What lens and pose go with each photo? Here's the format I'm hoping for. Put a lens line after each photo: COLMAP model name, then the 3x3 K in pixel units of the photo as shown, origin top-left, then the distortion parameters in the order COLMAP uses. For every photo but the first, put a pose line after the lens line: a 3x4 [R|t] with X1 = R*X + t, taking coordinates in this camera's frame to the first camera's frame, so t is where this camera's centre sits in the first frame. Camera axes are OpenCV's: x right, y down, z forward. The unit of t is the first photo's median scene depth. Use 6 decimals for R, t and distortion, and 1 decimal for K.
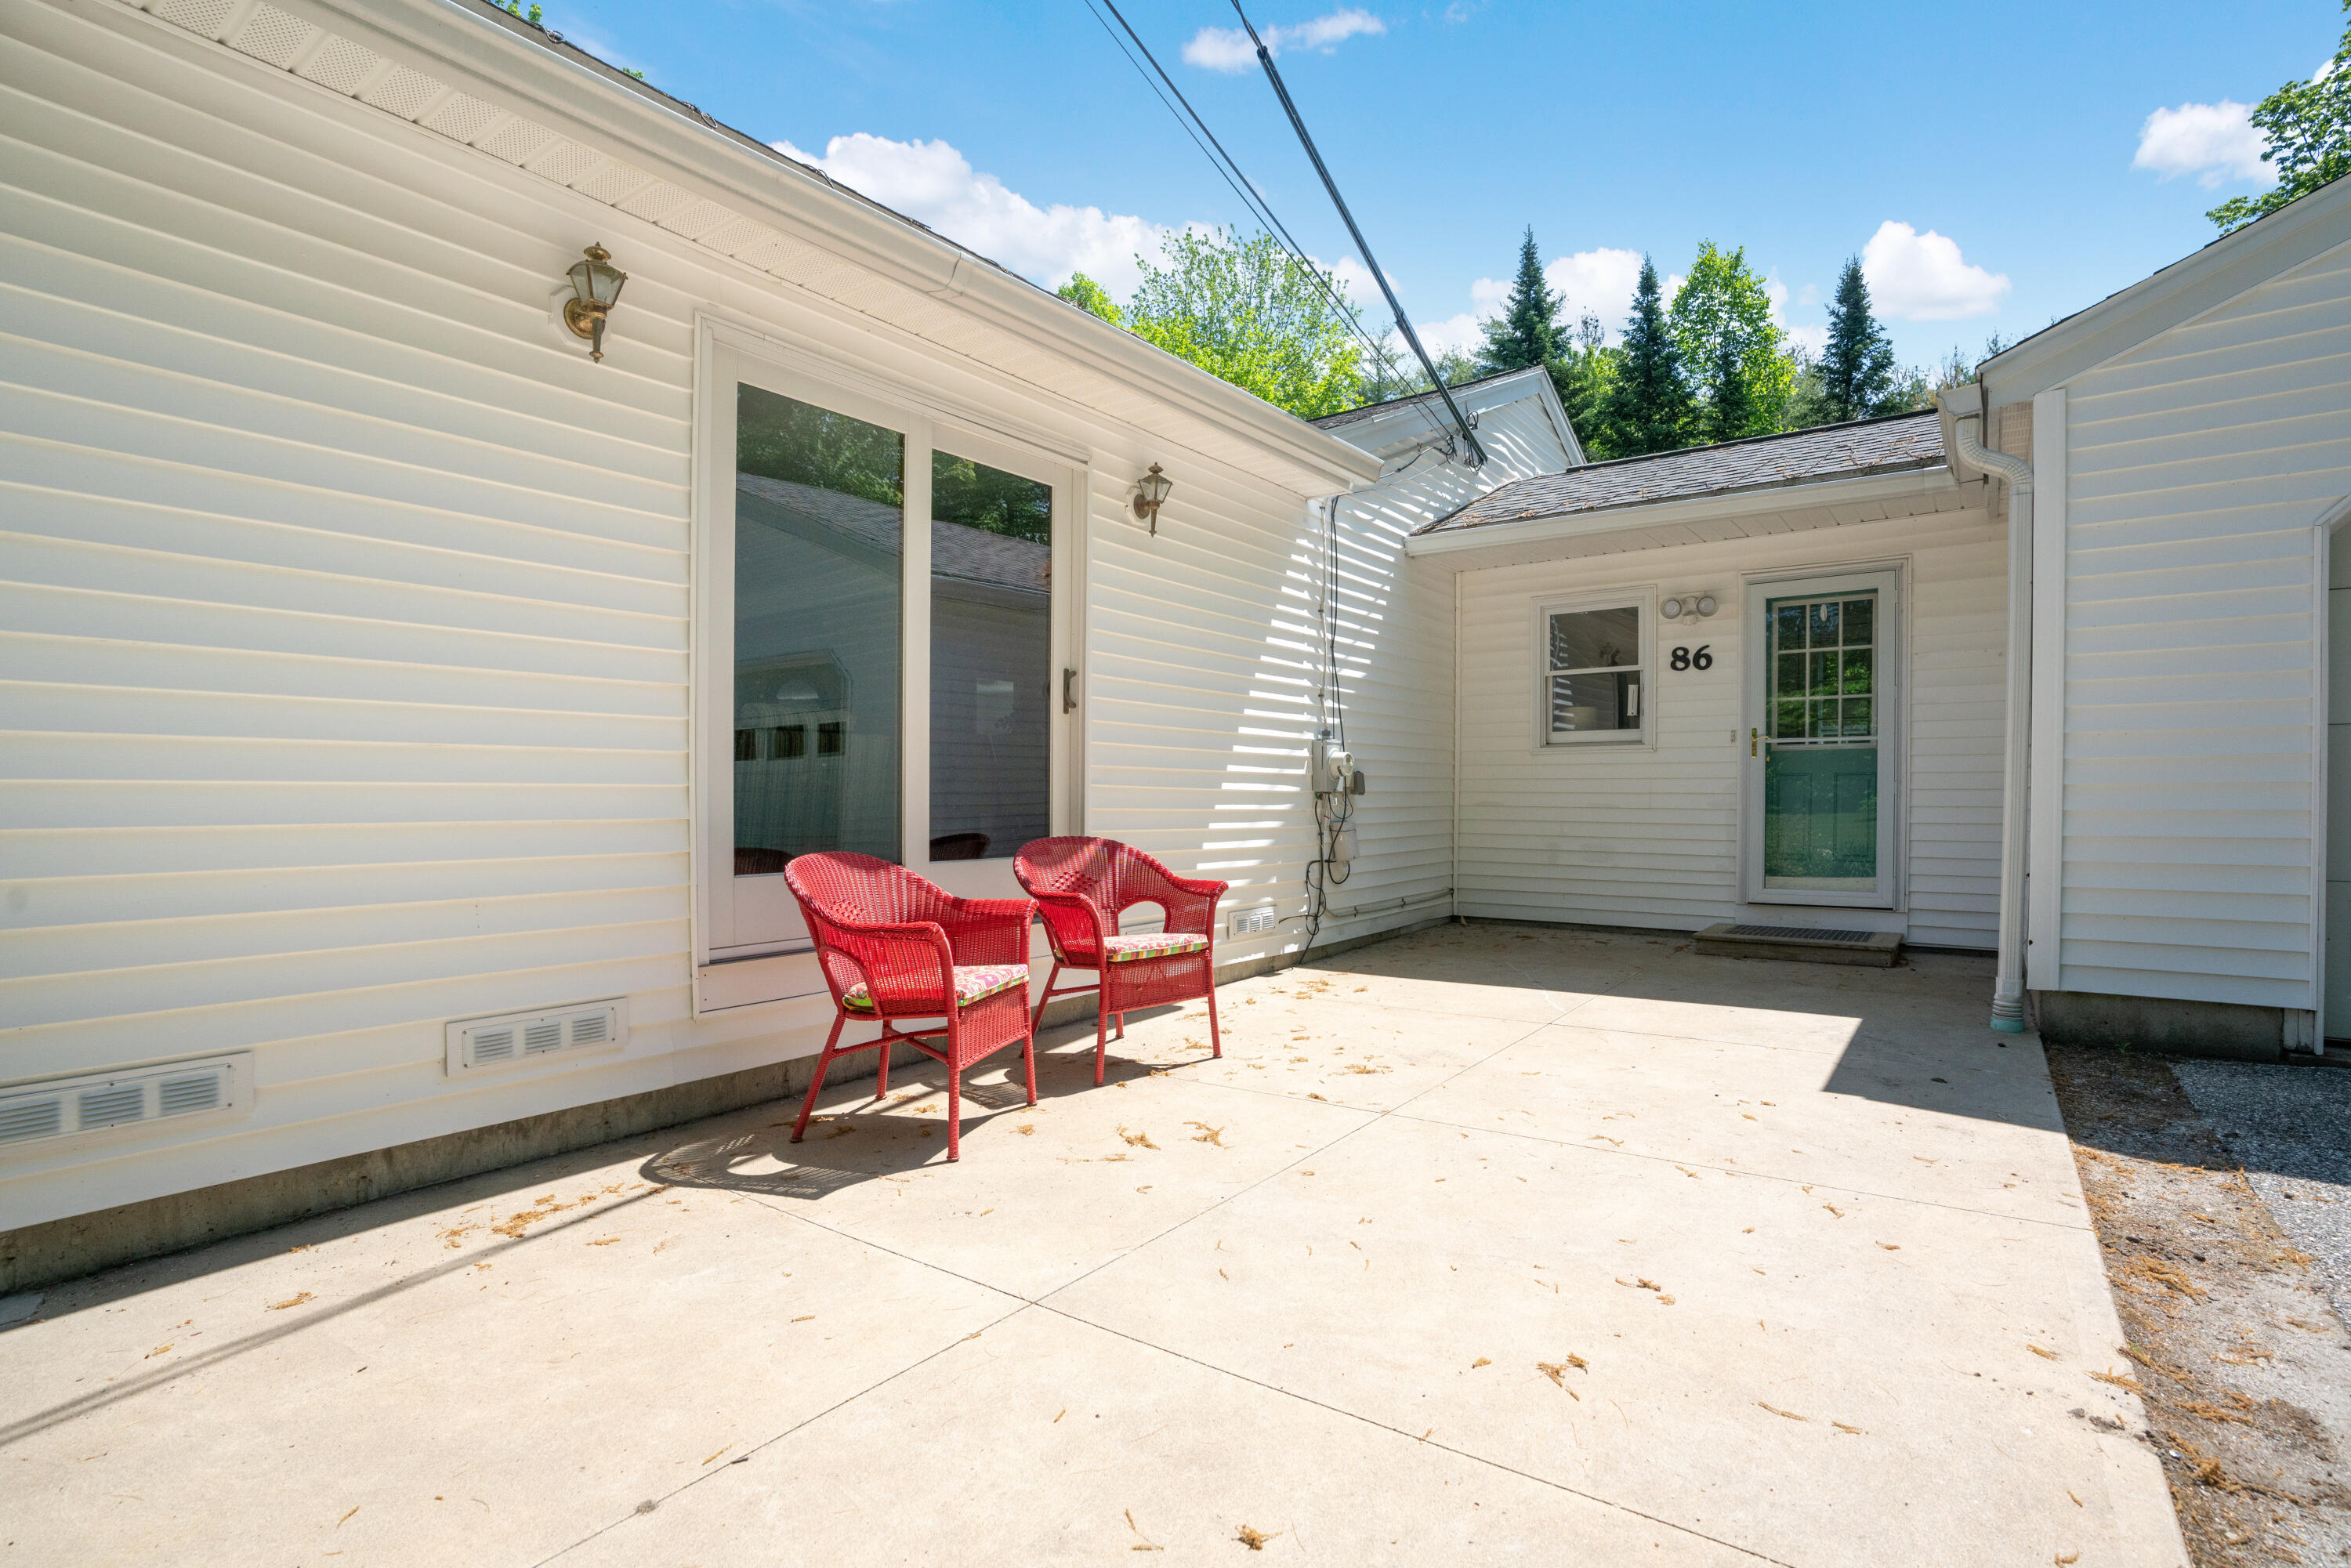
lens RADIAL K [[1085.5, 0, 1181.5], [0, 1085.5, 807.1], [0, 0, 1]] dist [-0.032639, 0.002373]
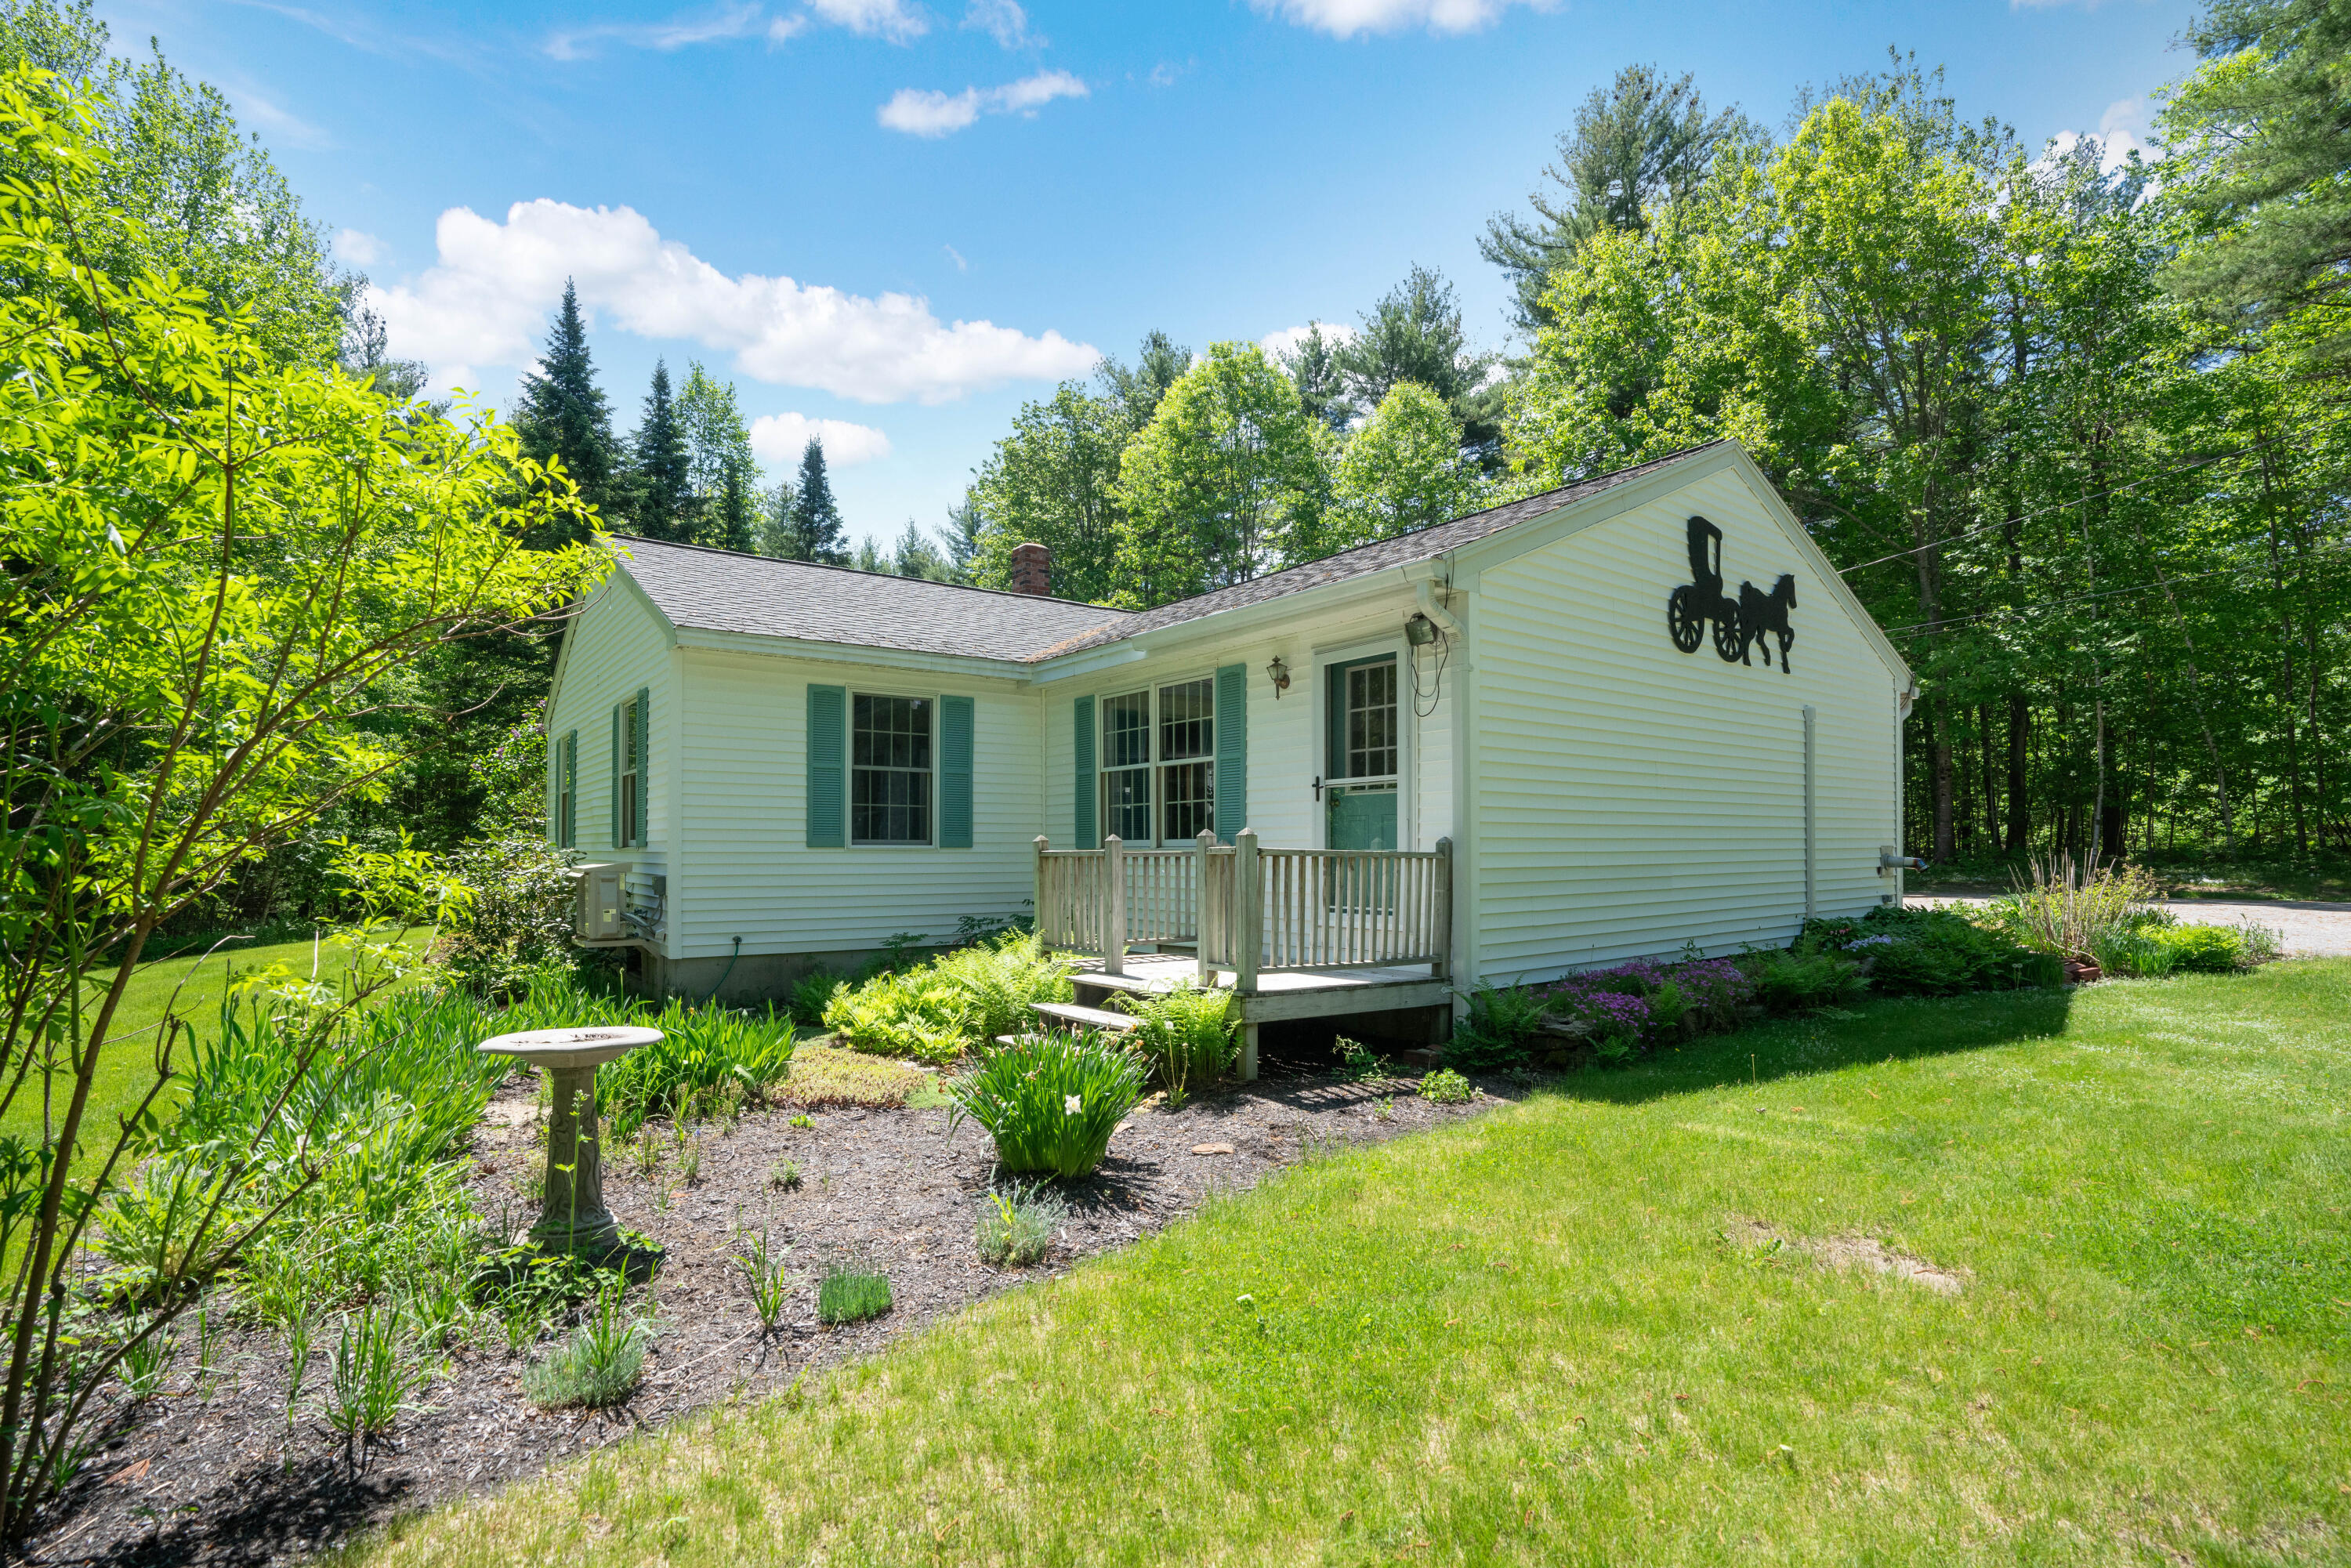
lens RADIAL K [[1085.5, 0, 1183.3], [0, 1085.5, 835.2], [0, 0, 1]] dist [-0.032639, 0.002373]
pose [[0.267693, 0.000927, 0.963504, -2.276048], [0.014663, 0.999880, -0.005035, -0.034142], [-0.963393, 0.015476, 0.267647, 0.878331]]
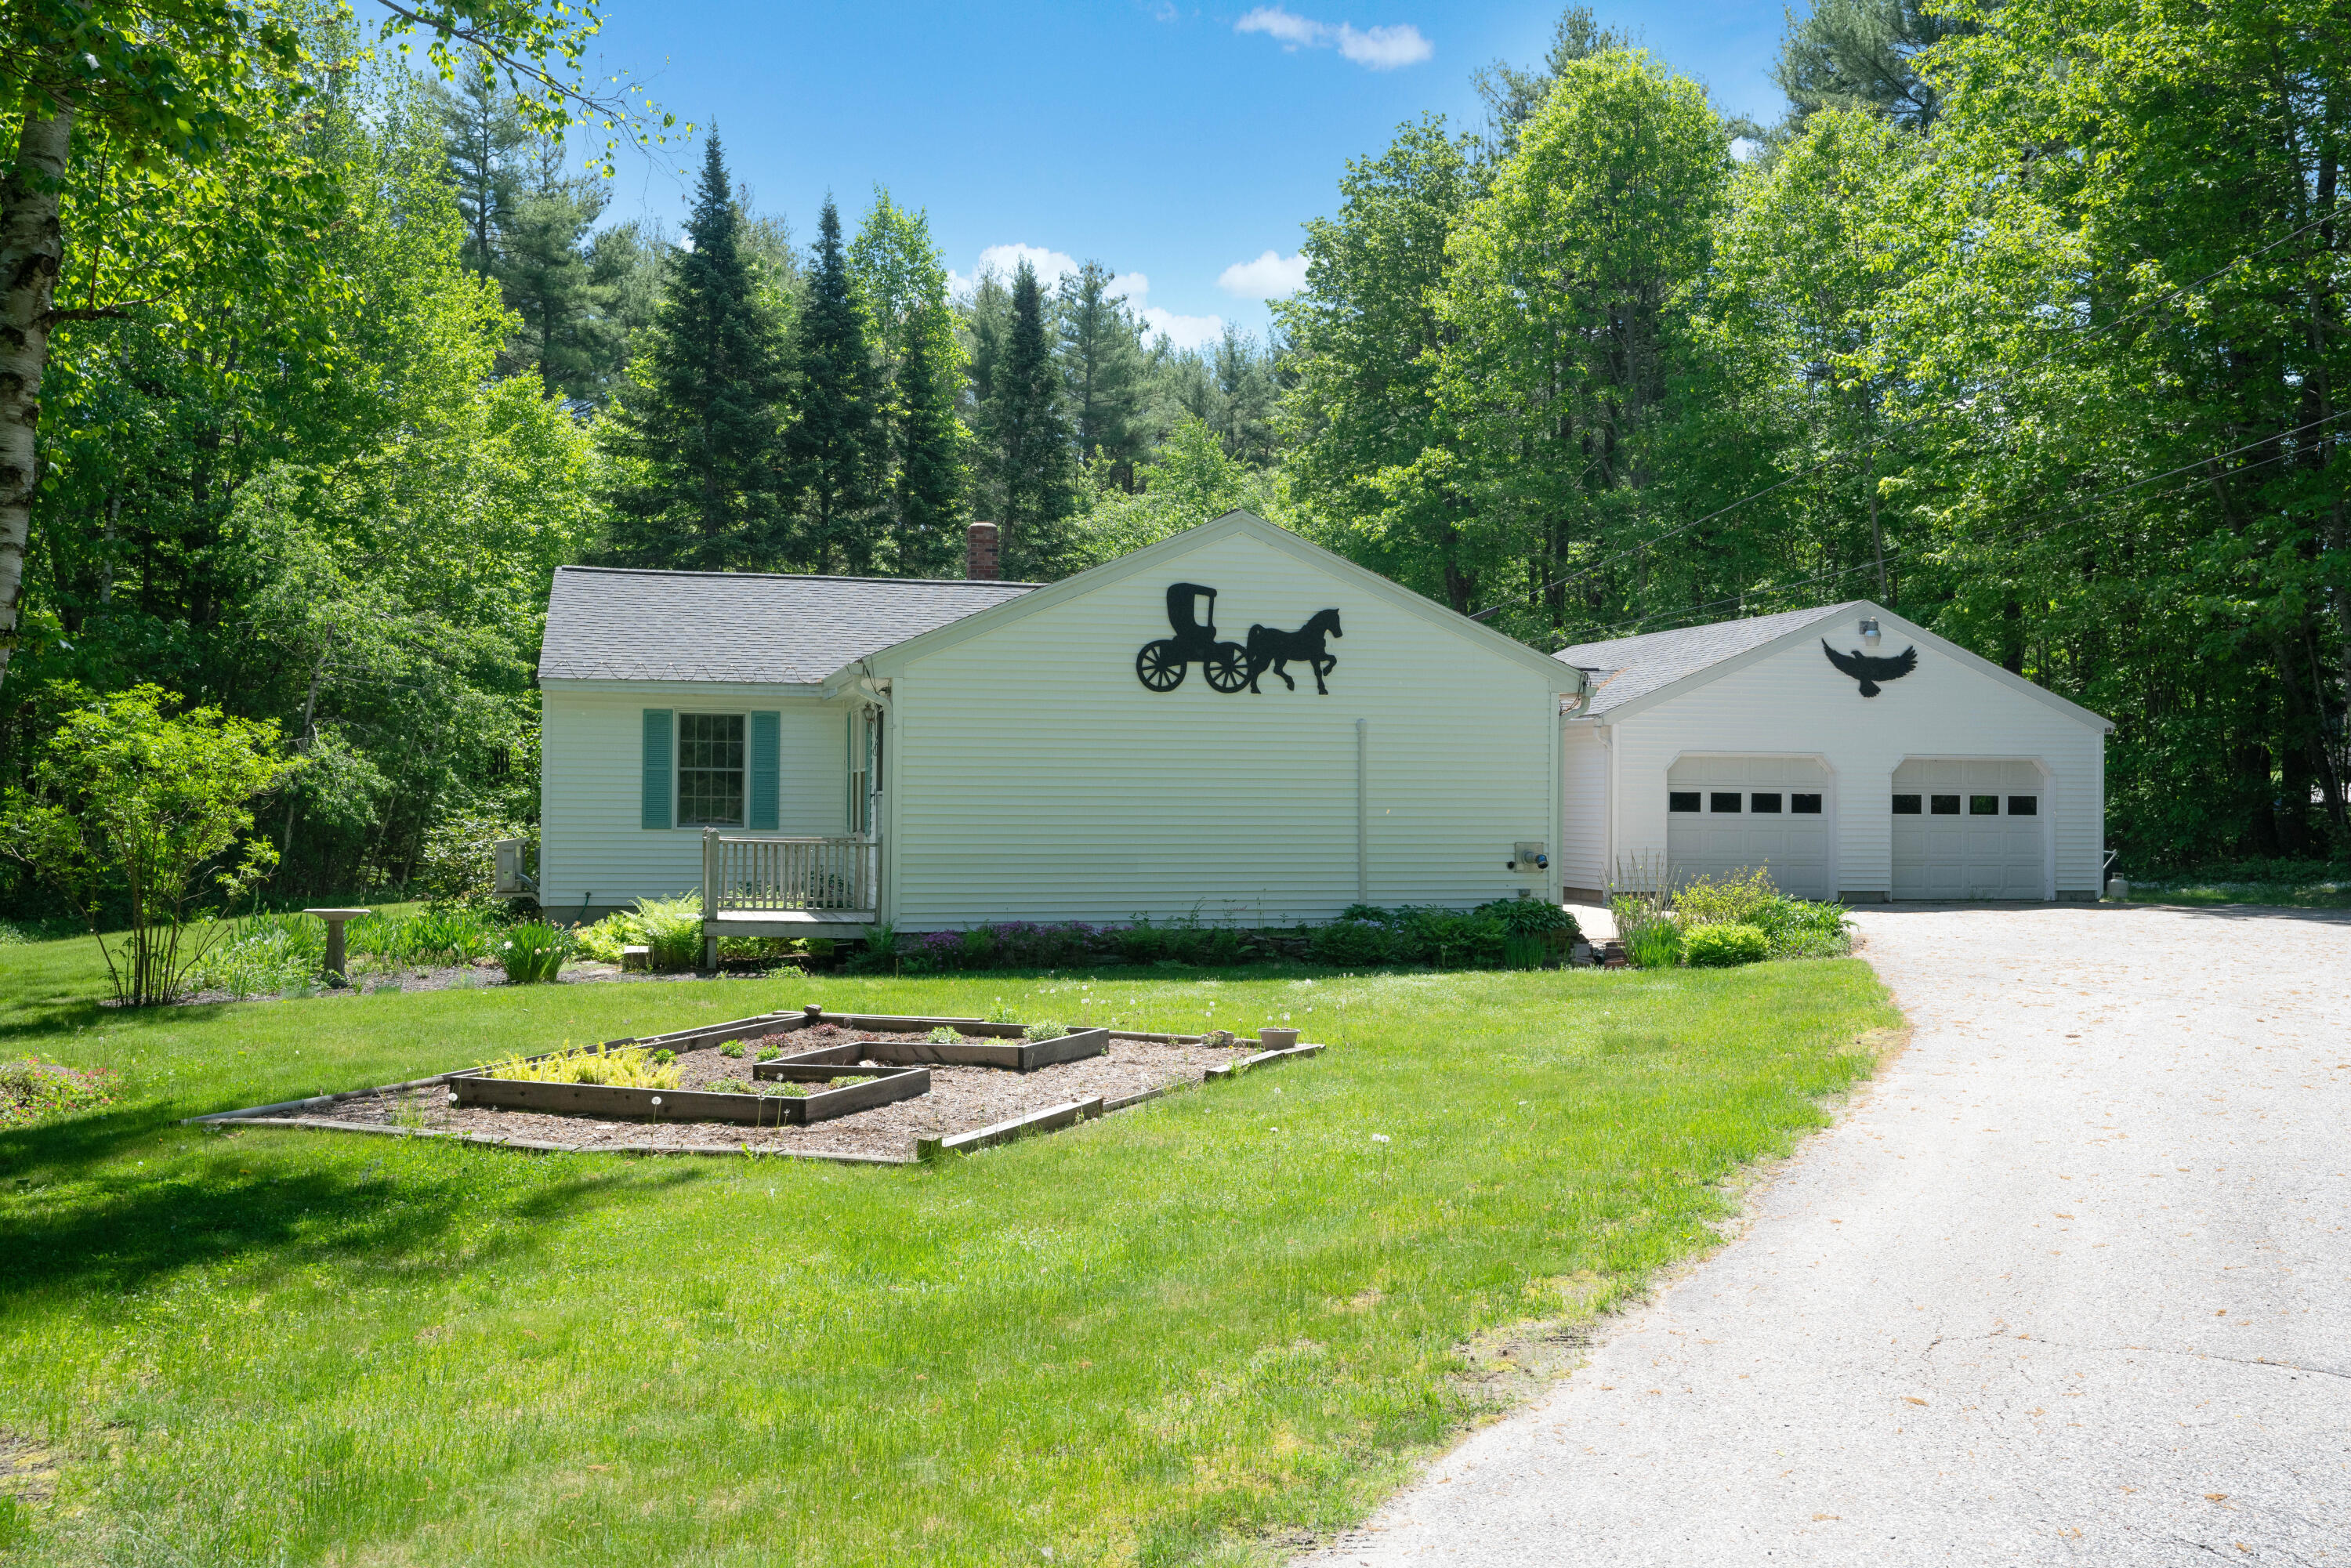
lens RADIAL K [[2078.8, 0, 1187.3], [0, 2078.8, 793.5], [0, 0, 1]] dist [0.080265, 0.022683]
pose [[0.623645, -0.000603, 0.781707, -3.354807], [0.004822, 0.999984, -0.003076, -0.080746], [-0.781693, 0.005687, 0.623638, -1.362591]]
